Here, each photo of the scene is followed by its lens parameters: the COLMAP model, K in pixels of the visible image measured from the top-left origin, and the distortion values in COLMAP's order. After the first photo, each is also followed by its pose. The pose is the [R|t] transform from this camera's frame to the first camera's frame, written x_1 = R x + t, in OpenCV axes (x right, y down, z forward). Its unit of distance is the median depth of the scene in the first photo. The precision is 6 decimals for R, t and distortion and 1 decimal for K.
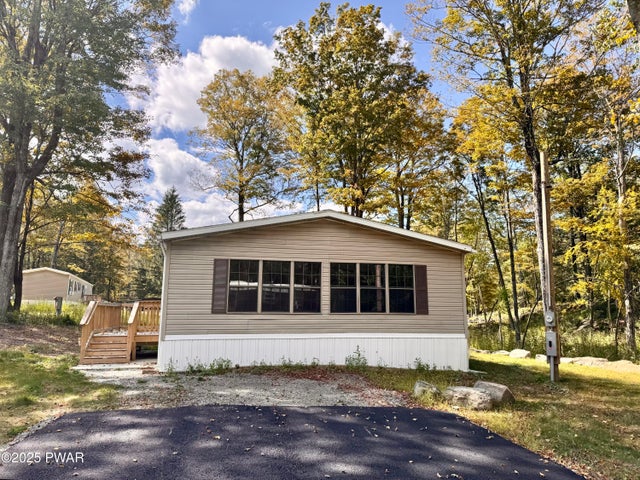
lens RADIAL K [[451.4, 0, 319.4], [0, 451.4, 240.1], [0, 0, 1]] dist [0.001410, 0.000114]
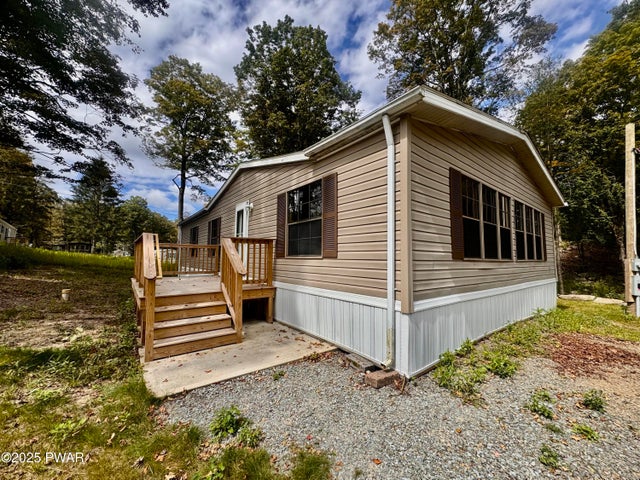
lens RADIAL K [[255.2, 0, 320.6], [0, 255.2, 239.3], [0, 0, 1]] dist [-0.002461, -0.000335]
pose [[0.911726, 0.038590, 0.408982, -0.470305], [-0.077469, 0.993866, 0.078921, 0.110959], [-0.403428, -0.103638, 0.909123, 0.703584]]
